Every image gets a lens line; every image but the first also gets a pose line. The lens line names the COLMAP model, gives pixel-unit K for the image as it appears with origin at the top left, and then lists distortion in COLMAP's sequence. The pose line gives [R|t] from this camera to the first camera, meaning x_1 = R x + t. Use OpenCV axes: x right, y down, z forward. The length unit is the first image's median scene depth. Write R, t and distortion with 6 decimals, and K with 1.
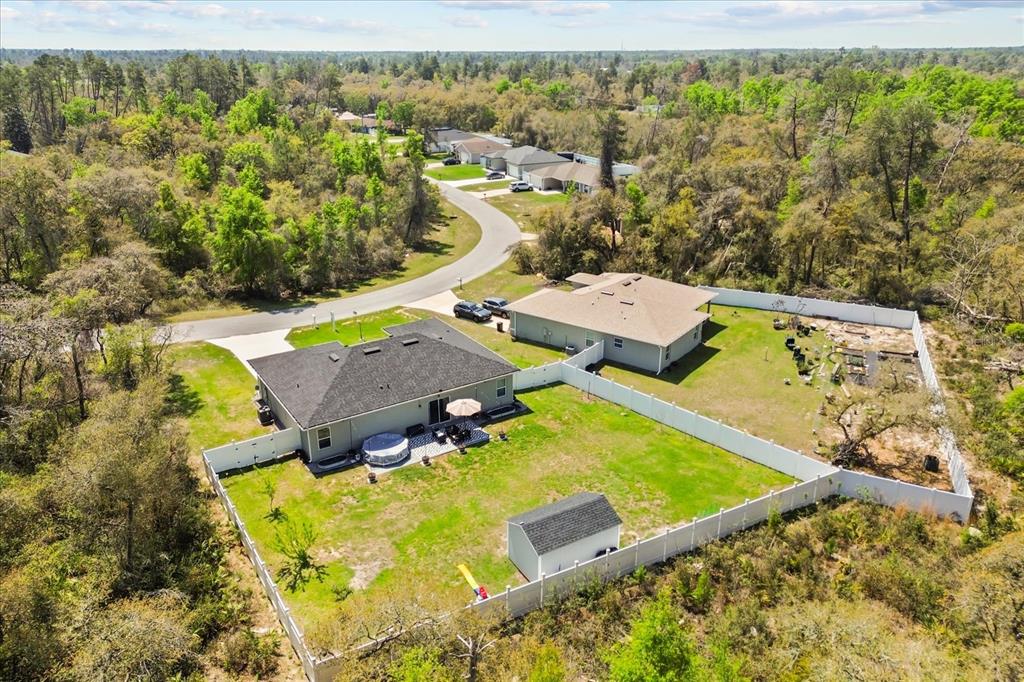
lens RADIAL K [[705.6, 0, 519.9], [0, 705.6, 343.5], [0, 0, 1]] dist [0.075571, -0.091035]
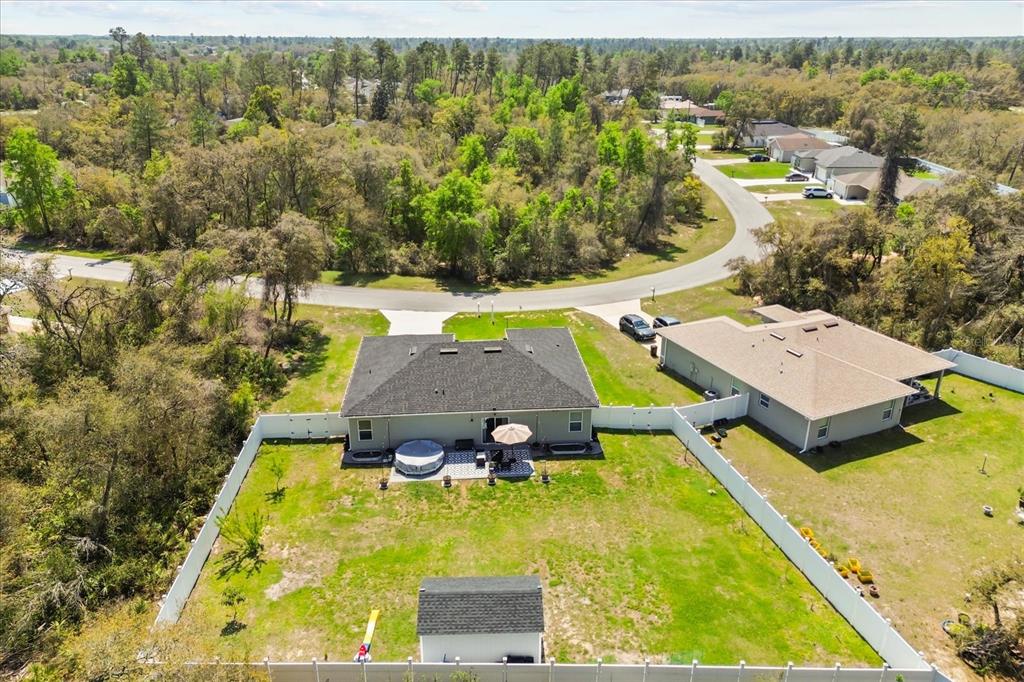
lens RADIAL K [[705.6, 0, 519.9], [0, 705.6, 343.5], [0, 0, 1]] dist [0.075571, -0.091035]
pose [[0.877033, 0.190360, -0.441109, 0.203254], [-0.183789, 0.981251, 0.058041, -0.050891], [0.443887, 0.030168, 0.895575, 0.135422]]
